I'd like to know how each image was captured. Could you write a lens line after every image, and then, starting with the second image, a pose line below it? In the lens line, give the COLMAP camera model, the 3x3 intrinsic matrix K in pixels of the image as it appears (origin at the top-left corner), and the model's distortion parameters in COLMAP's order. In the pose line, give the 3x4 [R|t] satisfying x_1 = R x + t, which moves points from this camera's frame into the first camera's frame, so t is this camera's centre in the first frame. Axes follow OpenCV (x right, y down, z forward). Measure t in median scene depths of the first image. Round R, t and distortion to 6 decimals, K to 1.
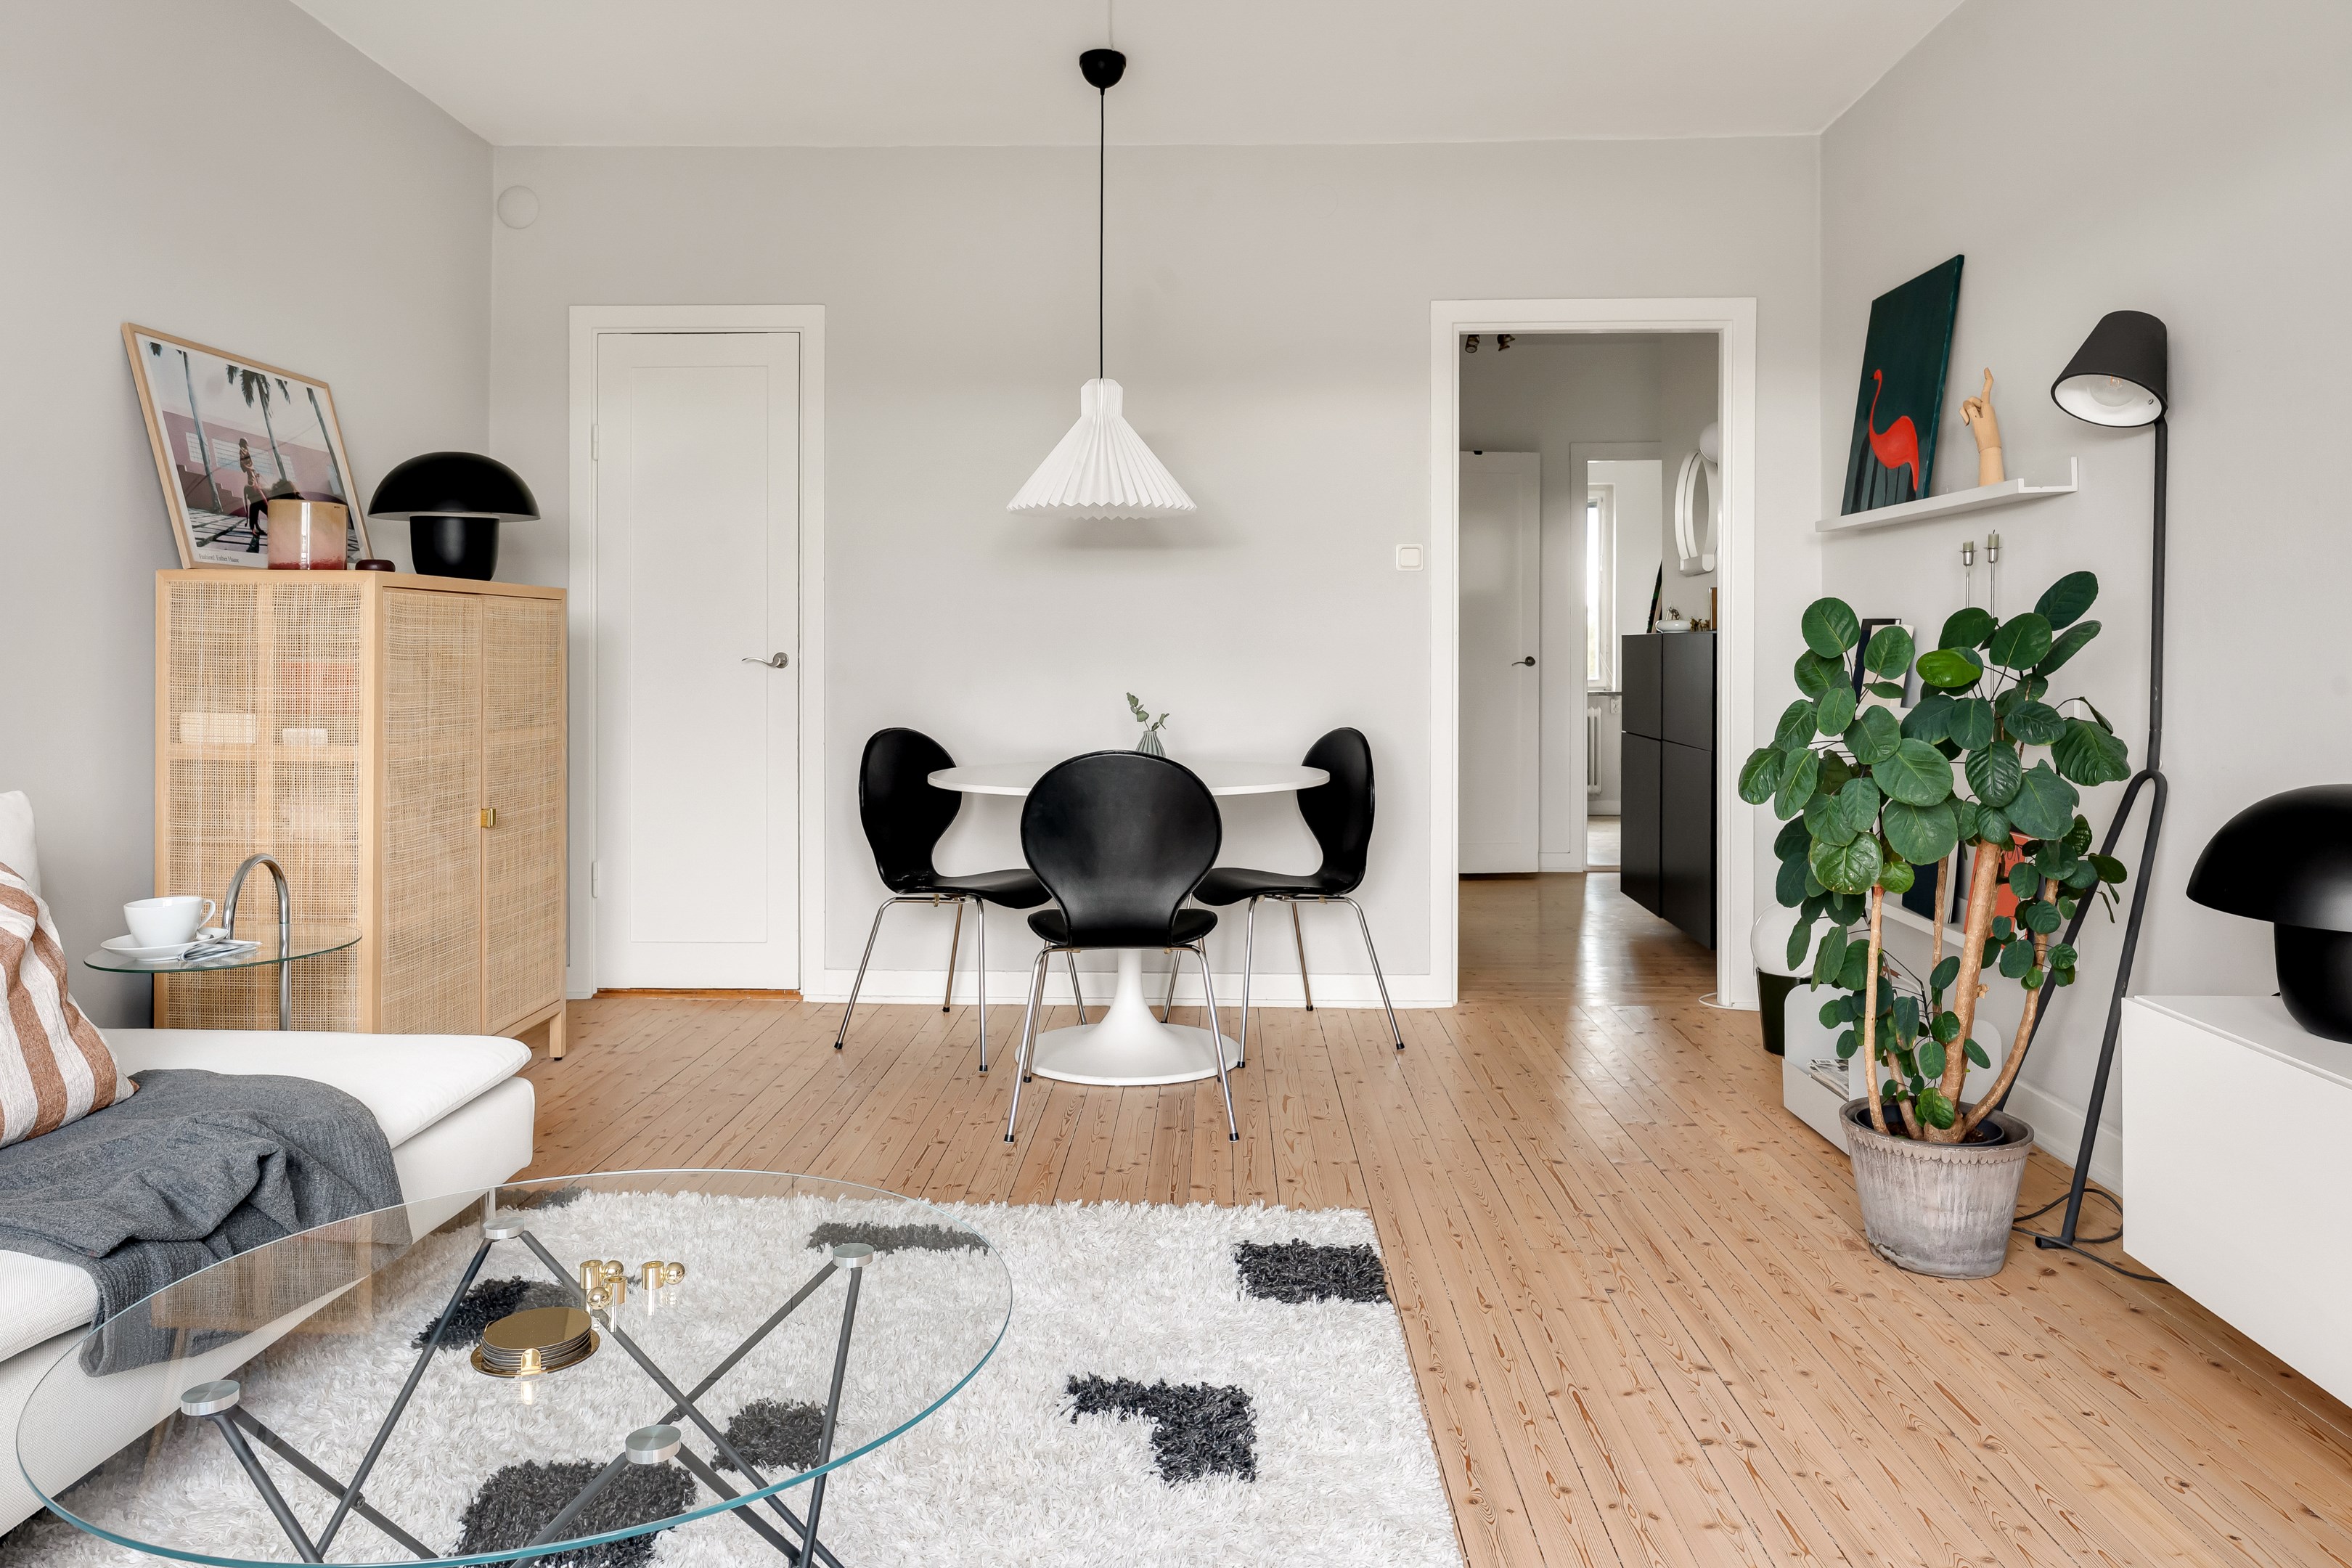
lens RADIAL K [[1488.0, 0, 1174.6], [0, 1488.0, 760.9], [0, 0, 1]] dist [0.000958, 0.000626]
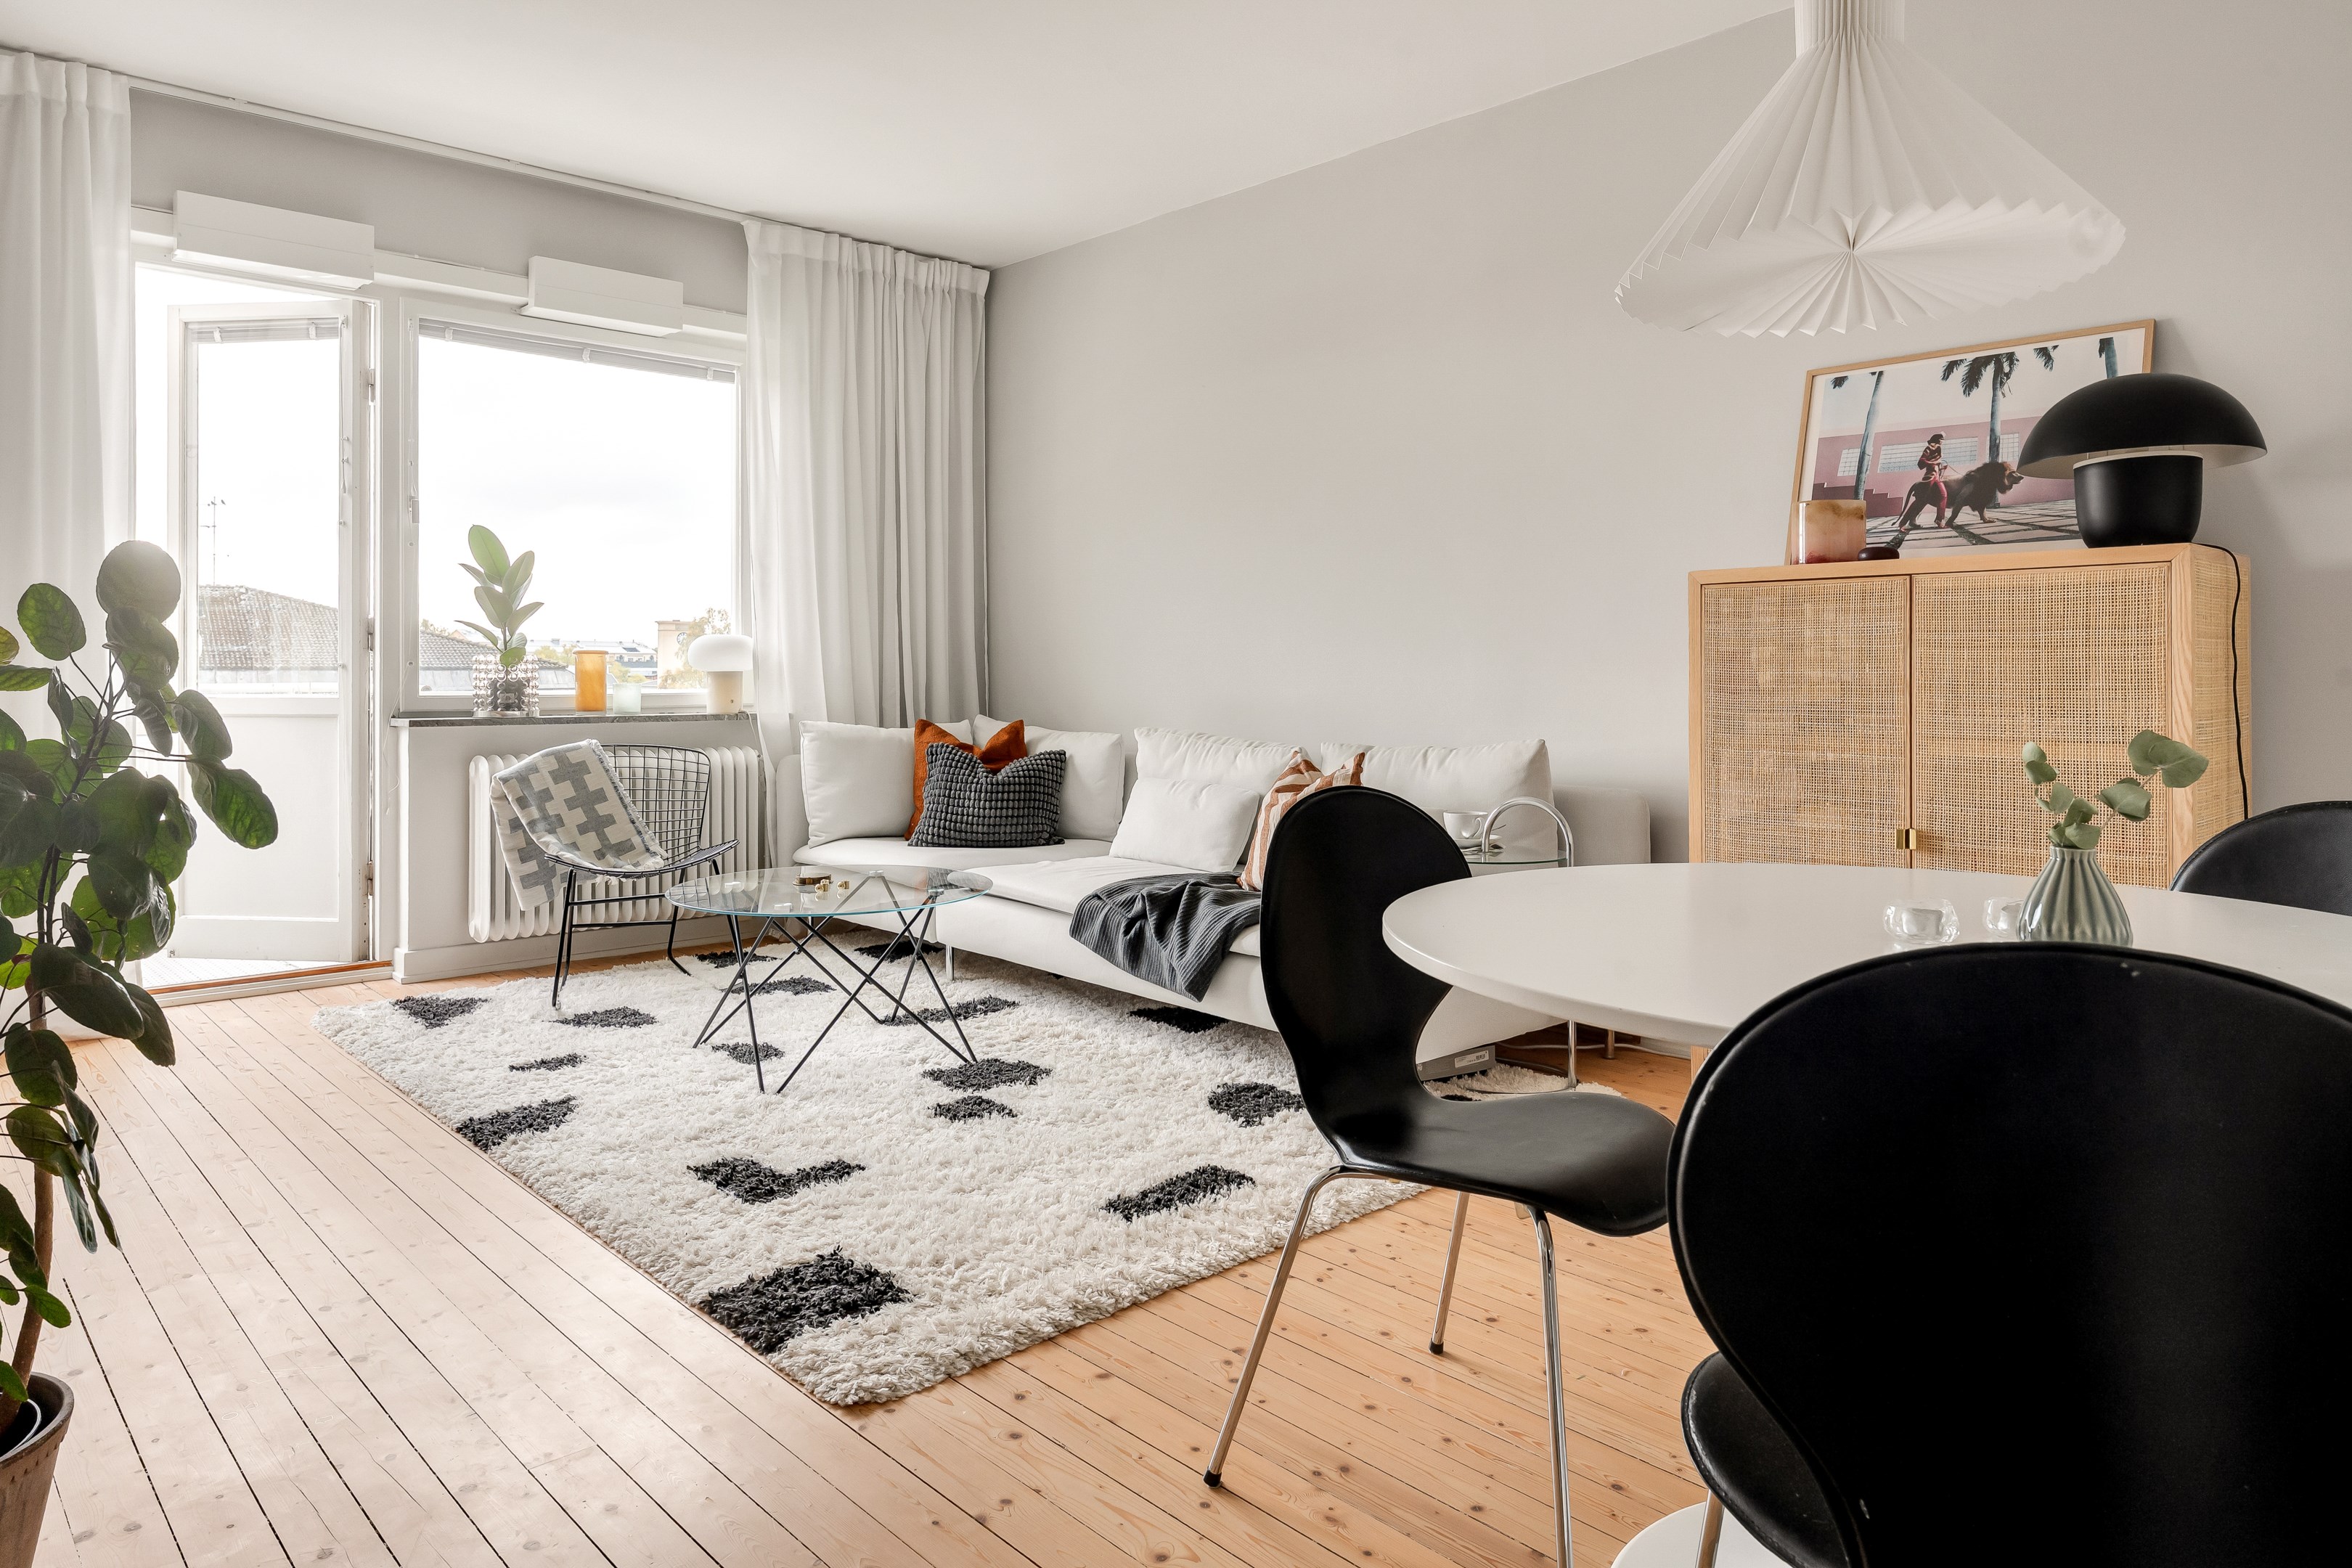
lens RADIAL K [[1467.2, 0, 1178.5], [0, 1467.2, 671.9], [0, 0, 1]] dist [0.001951, 0.000781]
pose [[-0.704971, -0.000739, -0.709235, 0.440000], [-0.048096, 0.997747, 0.046767, -0.077255], [0.707603, 0.067081, -0.703419, 1.345508]]
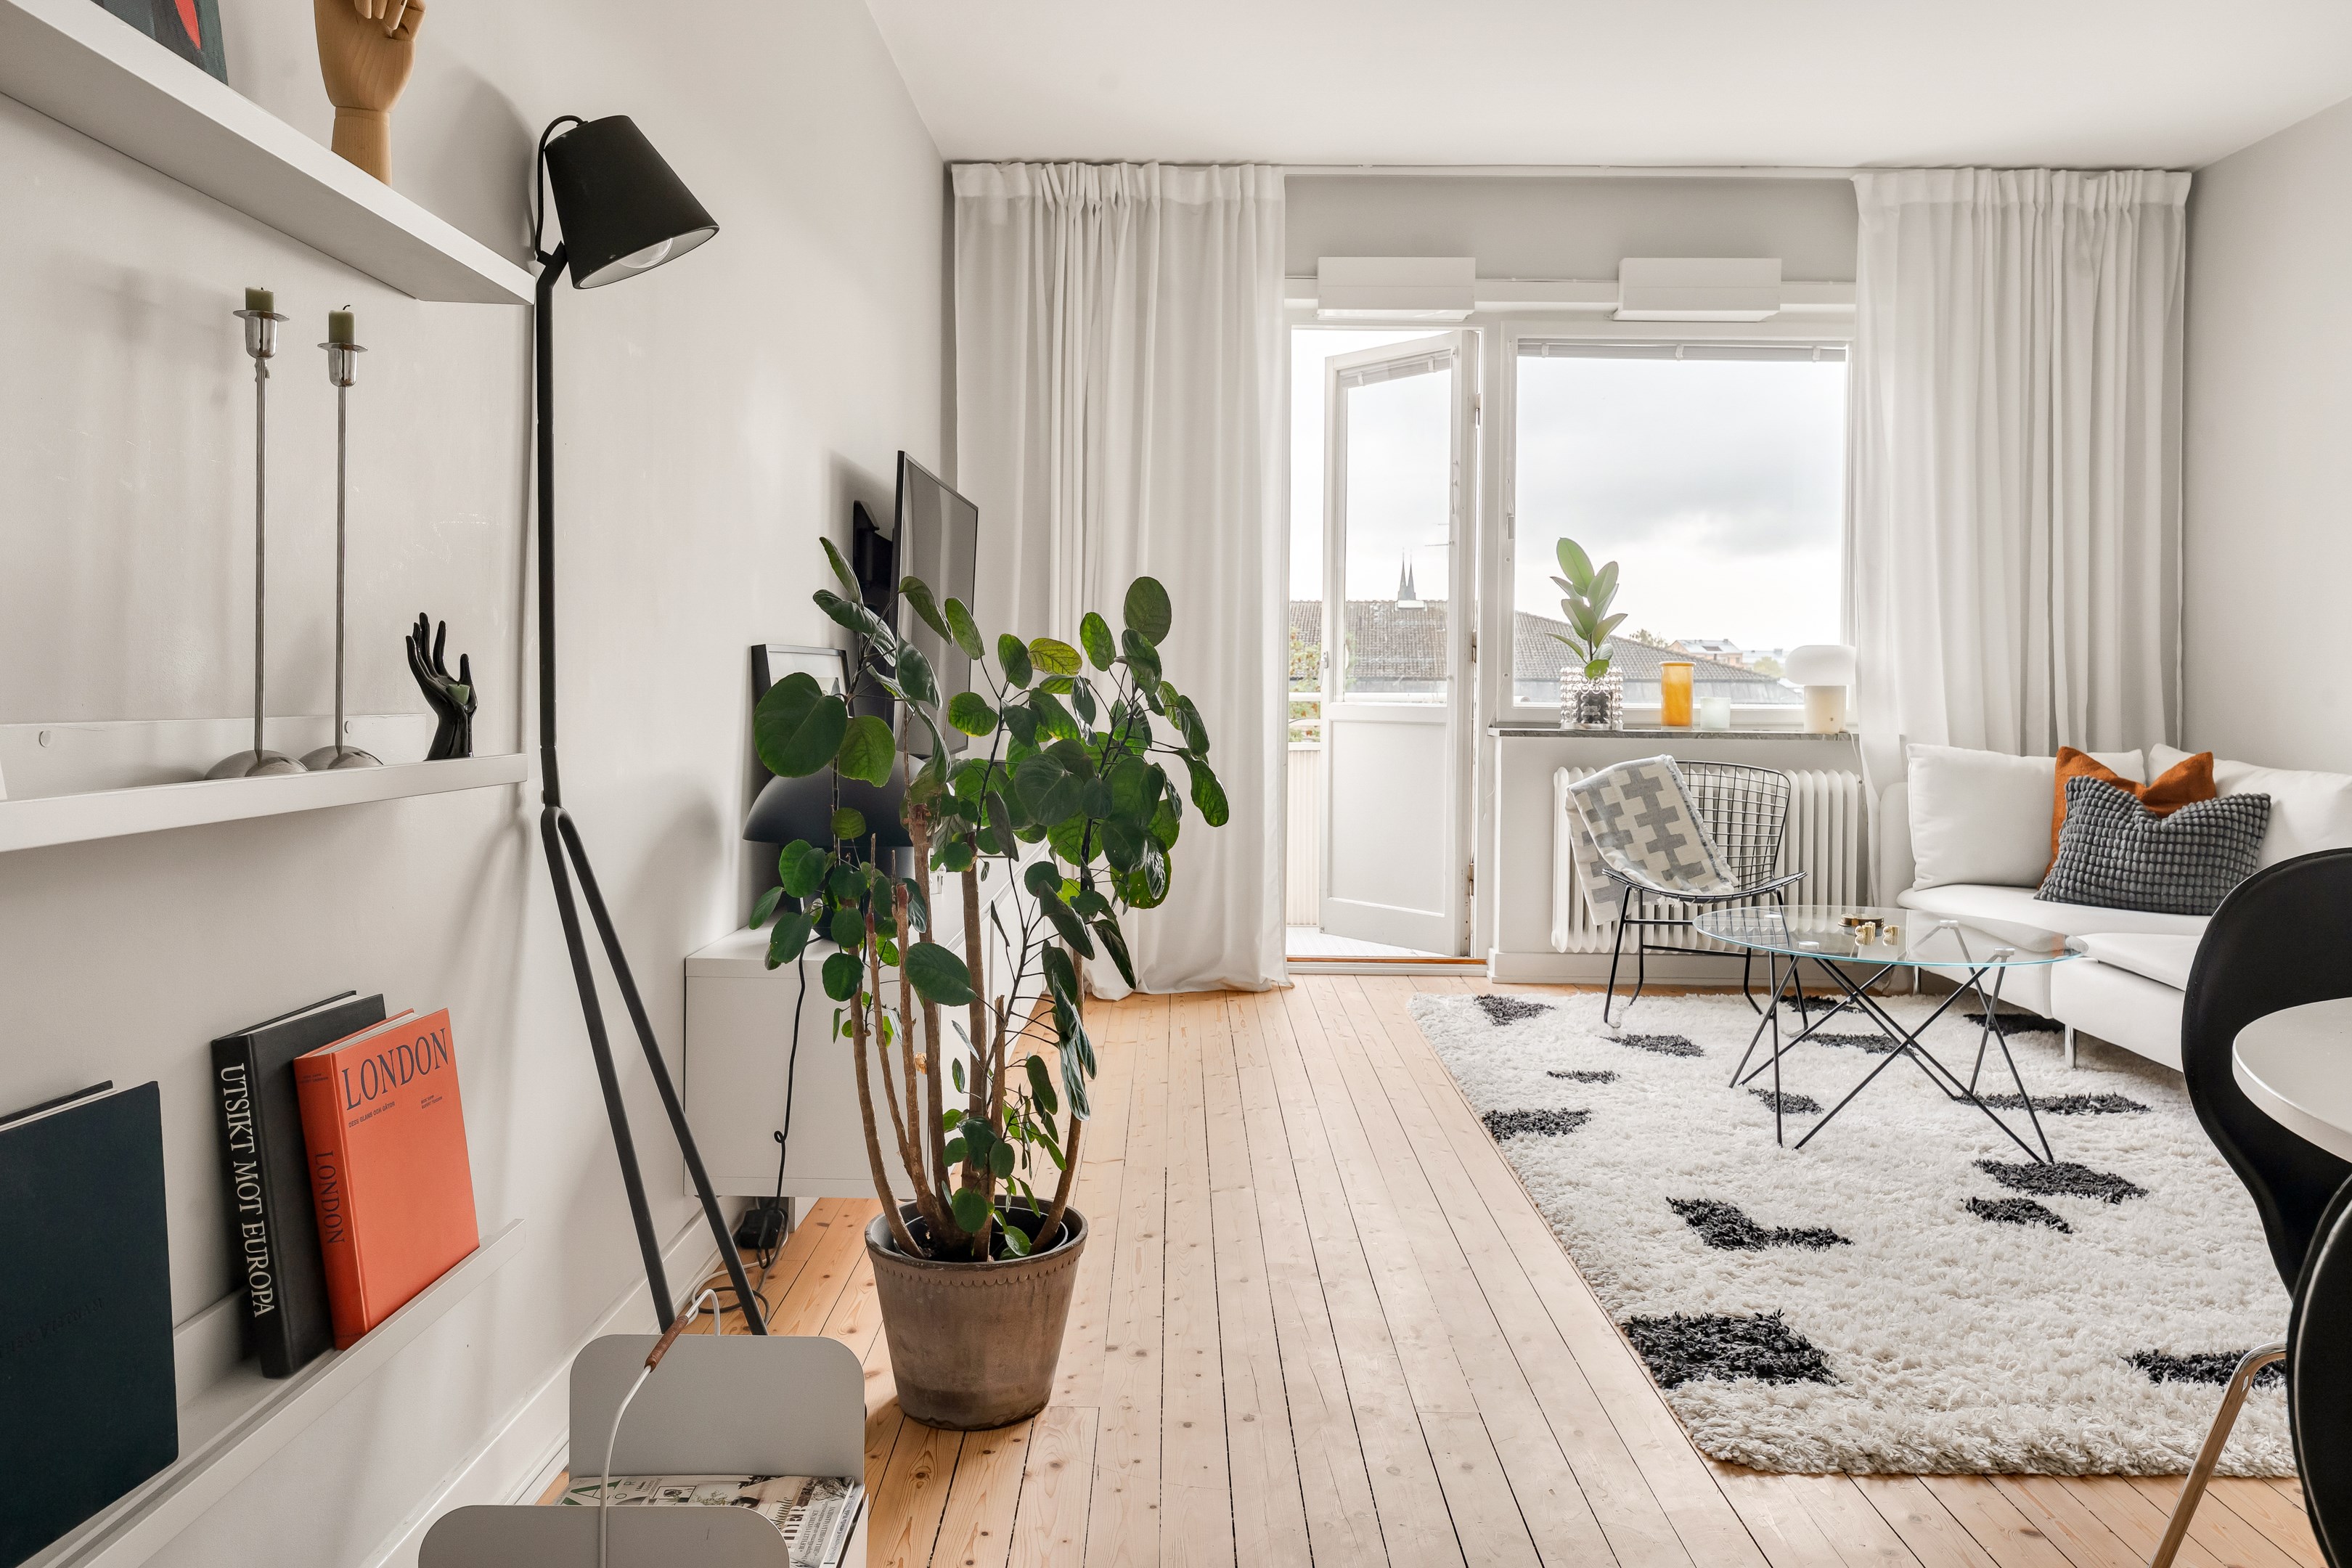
lens RADIAL K [[1650.7, 0, 1176.8], [0, 1650.7, 709.1], [0, 0, 1]] dist [0.002631, -0.000980]
pose [[-0.999365, -0.009075, -0.034445, 0.340750], [-0.011962, 0.996346, 0.084565, -0.085271], [0.033551, 0.084923, -0.995822, 1.457742]]
